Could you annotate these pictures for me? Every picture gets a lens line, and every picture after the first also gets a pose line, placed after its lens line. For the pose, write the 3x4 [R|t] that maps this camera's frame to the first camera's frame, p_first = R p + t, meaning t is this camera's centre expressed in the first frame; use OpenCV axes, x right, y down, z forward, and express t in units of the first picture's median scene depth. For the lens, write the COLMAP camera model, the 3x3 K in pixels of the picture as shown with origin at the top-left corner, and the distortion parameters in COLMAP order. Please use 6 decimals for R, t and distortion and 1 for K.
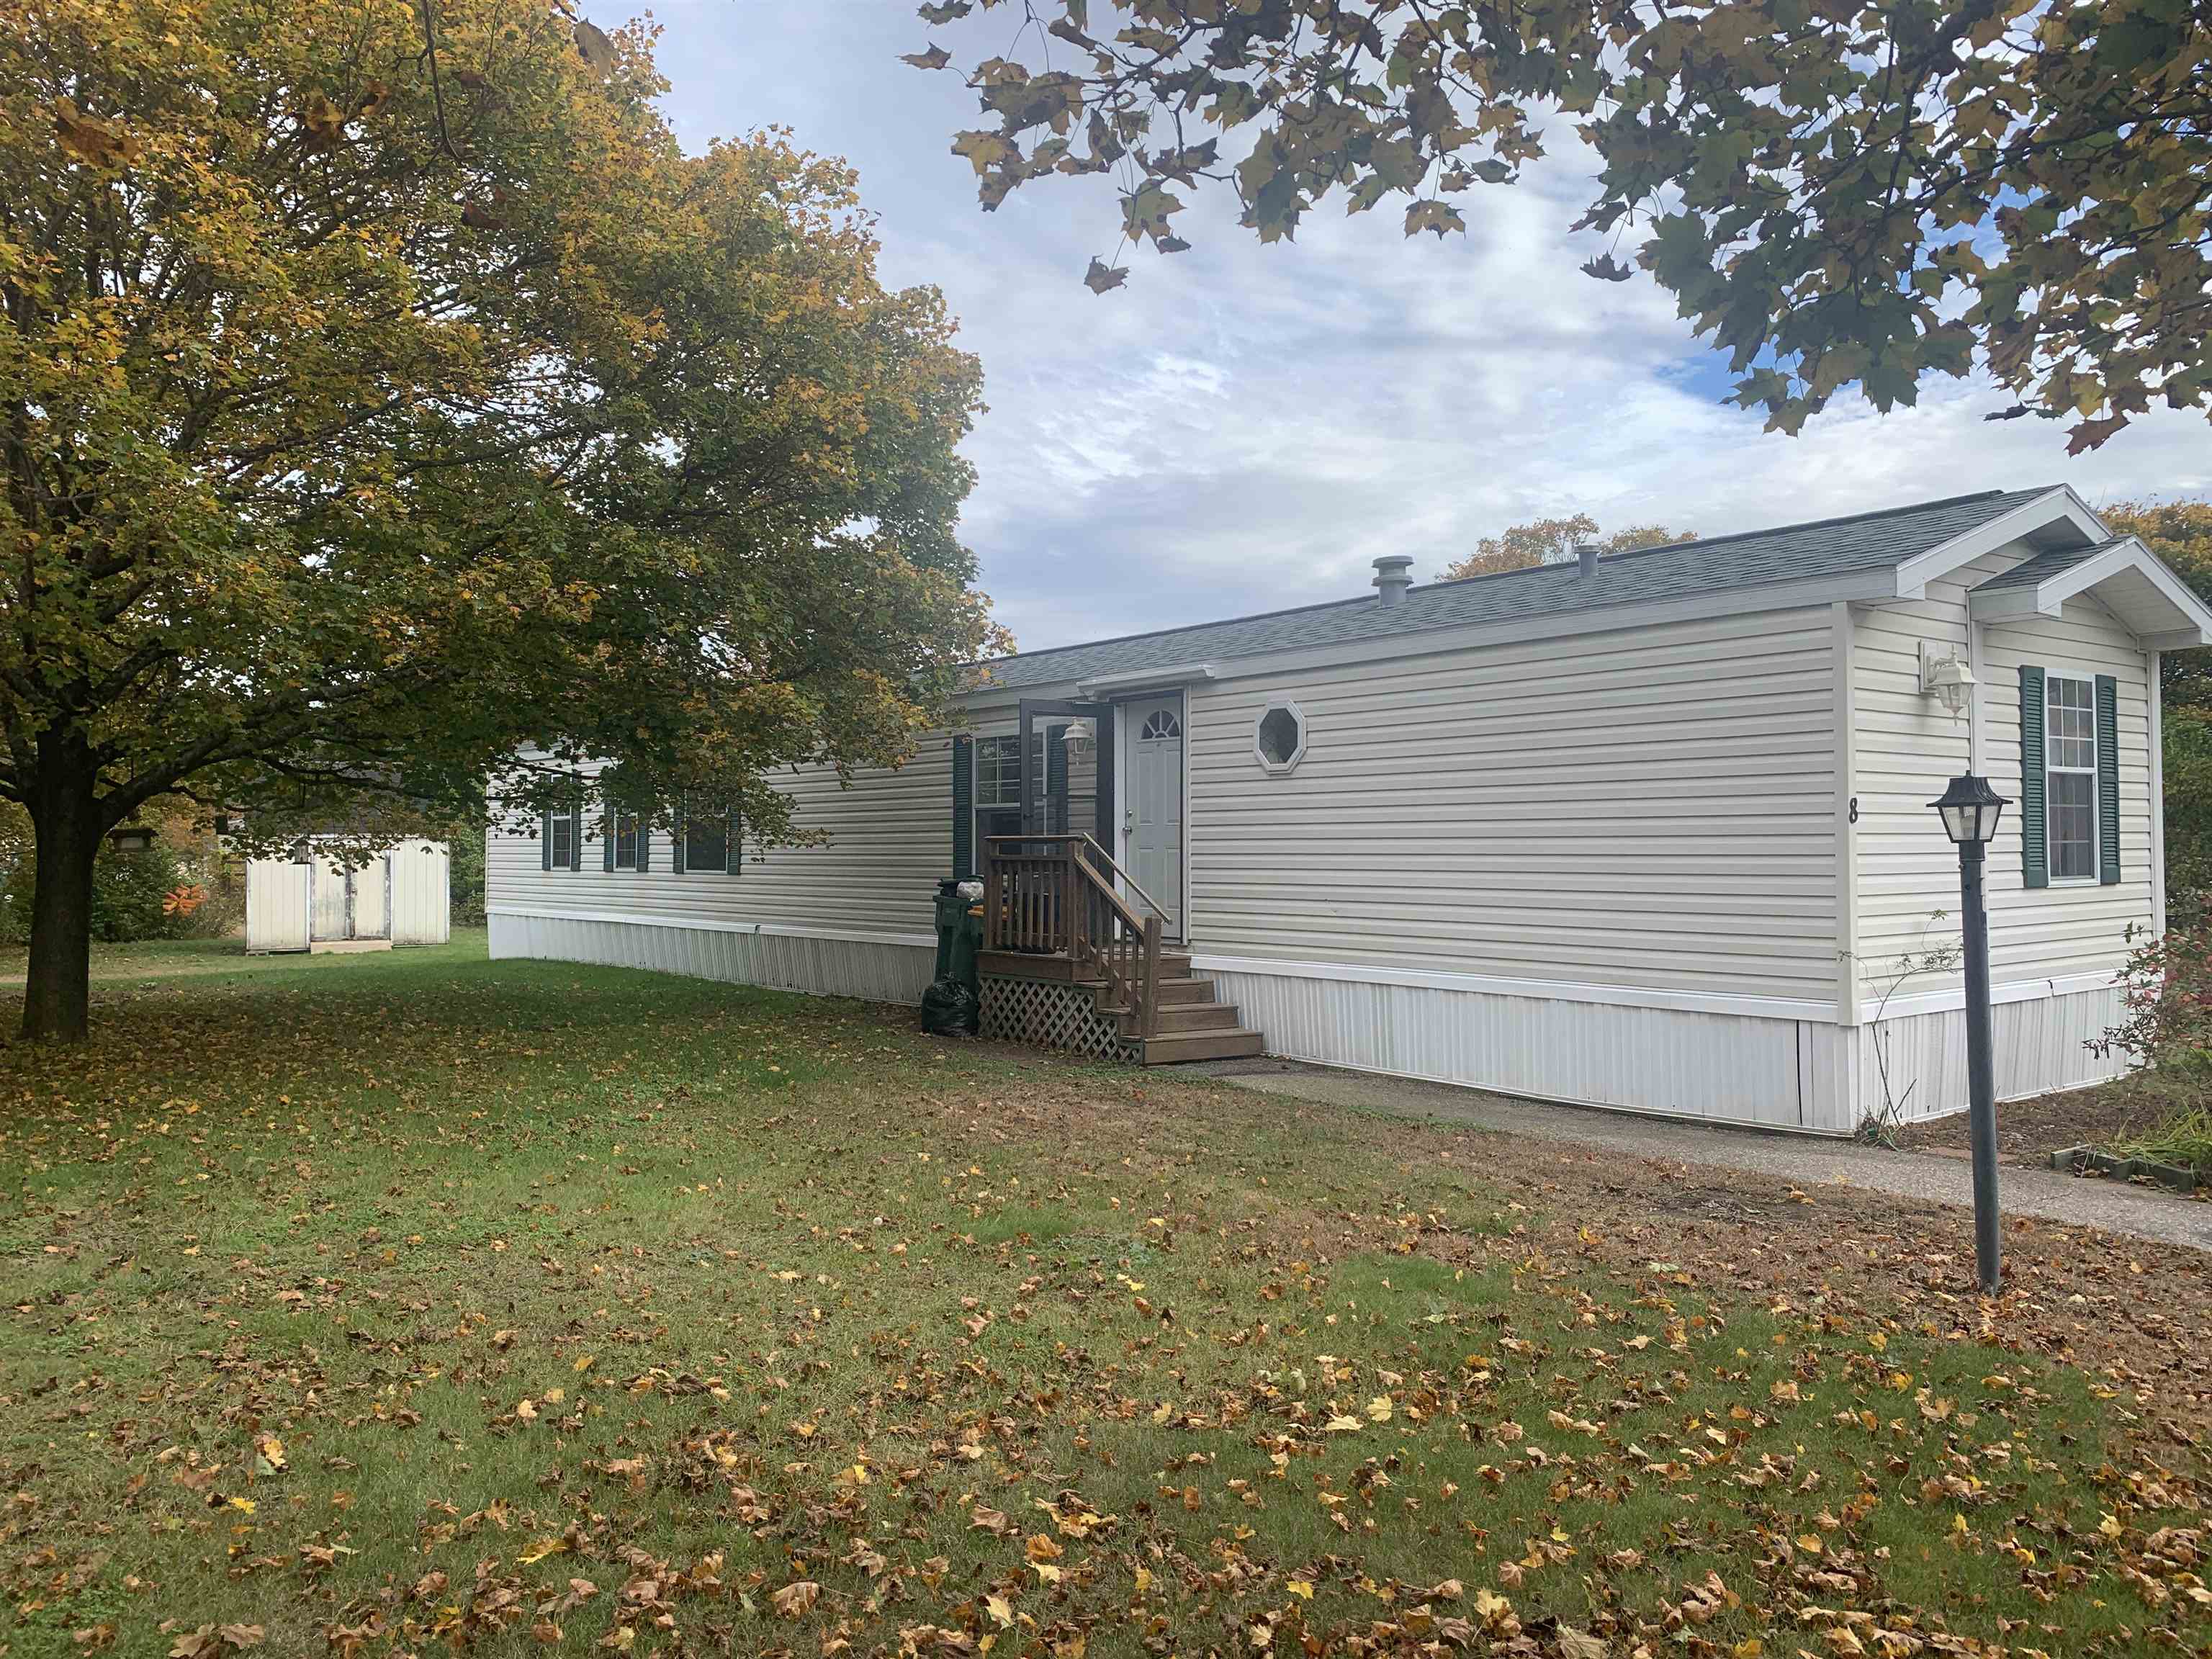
lens RADIAL K [[1673.6, 0, 1106.0], [0, 1673.6, 829.5], [0, 0, 1]] dist [0.005243, -0.004518]
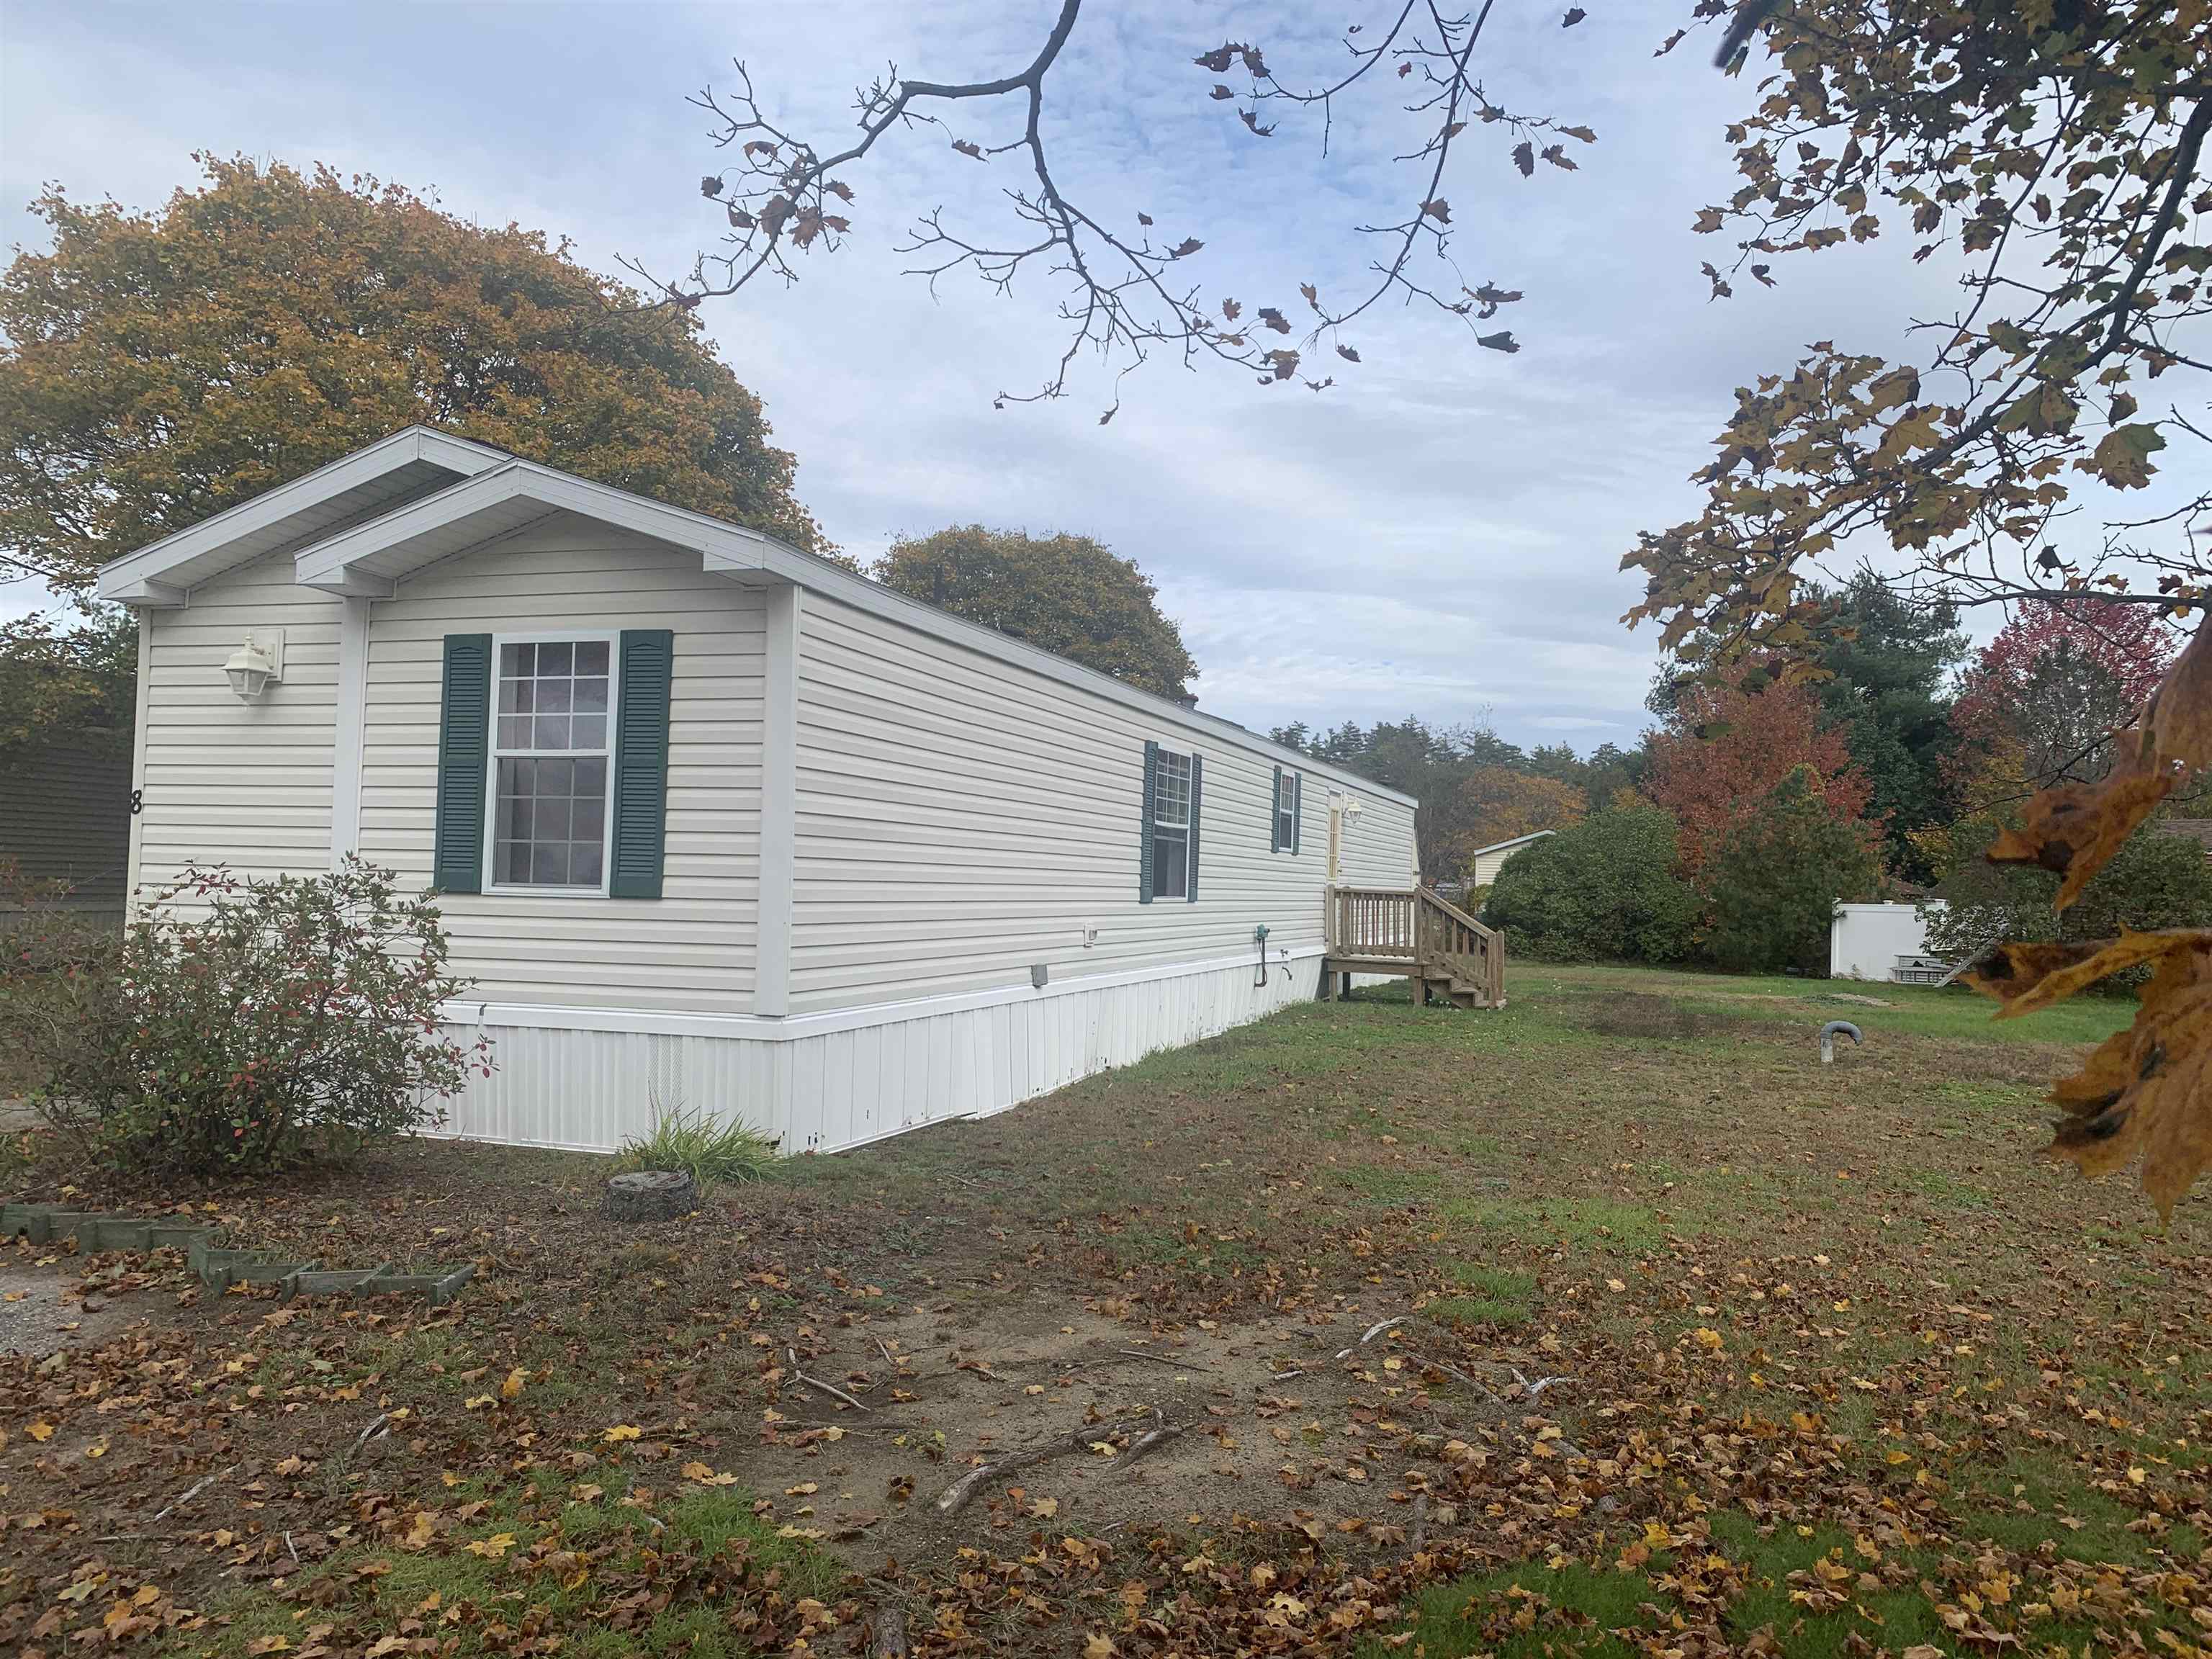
lens RADIAL K [[1683.8, 0, 1106.0], [0, 1683.8, 829.5], [0, 0, 1]] dist [0.001224, -0.001154]
pose [[0.580630, -0.007250, -0.814135, 1.243018], [-0.020408, 0.999517, -0.023455, 0.013793], [0.813912, 0.030234, 0.580201, 0.660680]]
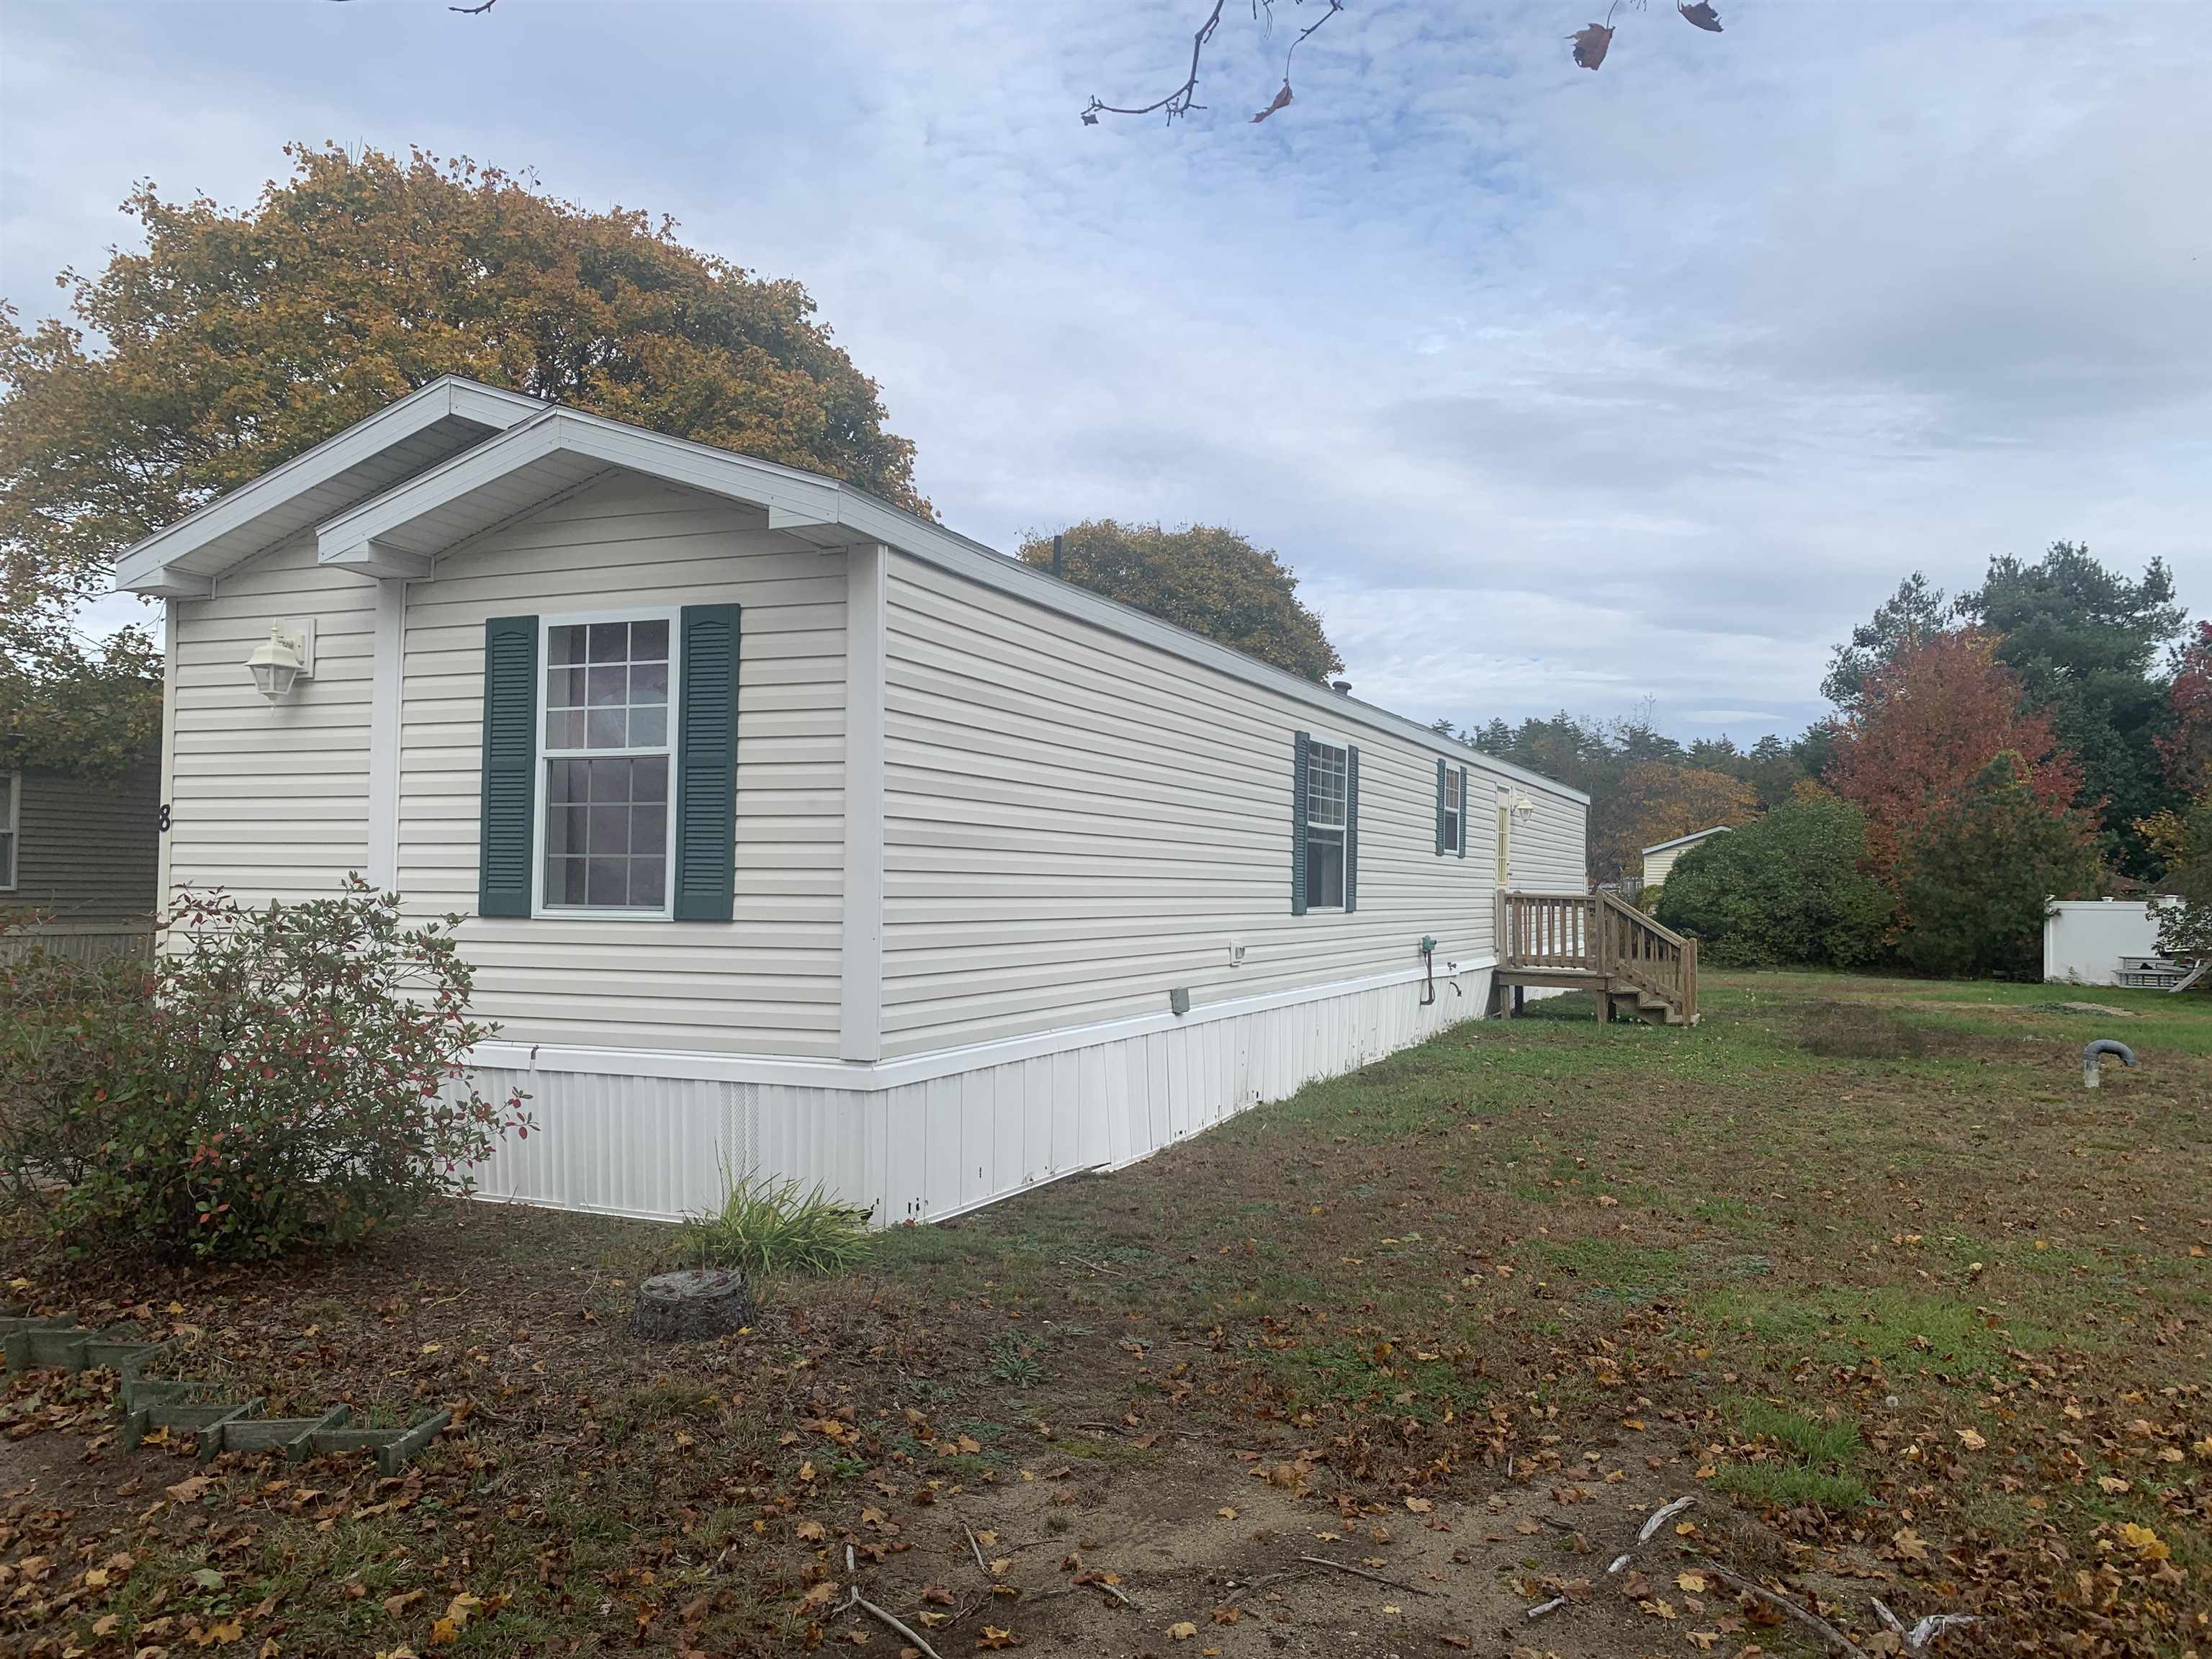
lens RADIAL K [[1682.5, 0, 1095.8], [0, 1682.5, 836.4], [0, 0, 1]] dist [0.007369, -0.004564]
pose [[0.505884, -0.014895, -0.862473, 1.139331], [-0.006685, 0.999753, -0.021187, 0.011590], [0.862576, 0.016484, 0.505659, 0.728850]]
